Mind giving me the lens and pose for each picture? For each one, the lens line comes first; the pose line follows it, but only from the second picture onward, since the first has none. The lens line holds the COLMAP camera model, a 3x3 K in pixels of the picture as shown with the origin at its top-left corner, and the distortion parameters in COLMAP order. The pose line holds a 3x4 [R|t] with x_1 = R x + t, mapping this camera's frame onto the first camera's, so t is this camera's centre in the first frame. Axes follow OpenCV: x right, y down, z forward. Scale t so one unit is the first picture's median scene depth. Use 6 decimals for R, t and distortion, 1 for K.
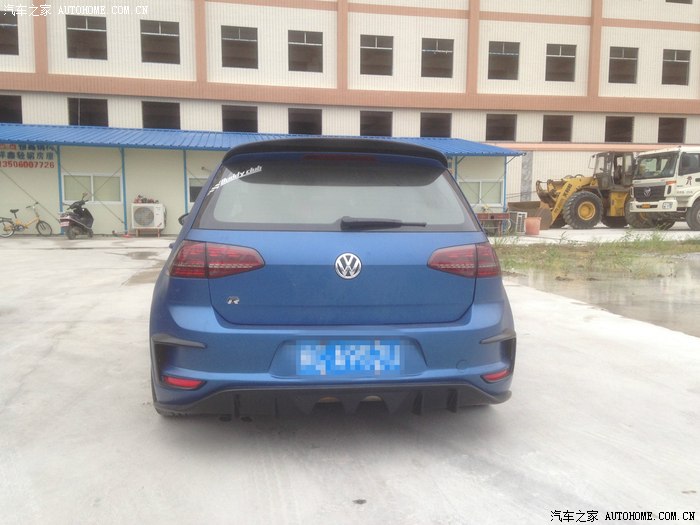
lens RADIAL K [[642.3, 0, 350.0], [0, 642.3, 262.5], [0, 0, 1]] dist [0.181405, -0.264354]
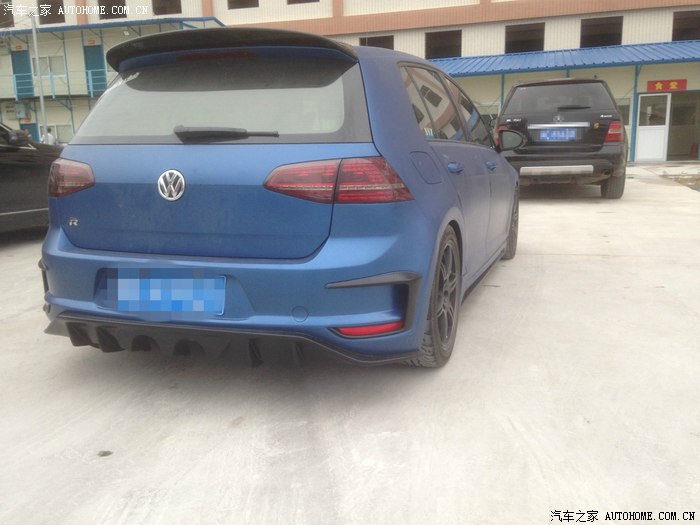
lens RADIAL K [[642.3, 0, 350.0], [0, 642.3, 262.5], [0, 0, 1]] dist [0.181405, -0.264354]
pose [[0.887433, 0.056245, -0.457493, 0.594918], [-0.009855, 0.994616, 0.103162, 0.015564], [0.460832, -0.087041, 0.883209, 0.340946]]
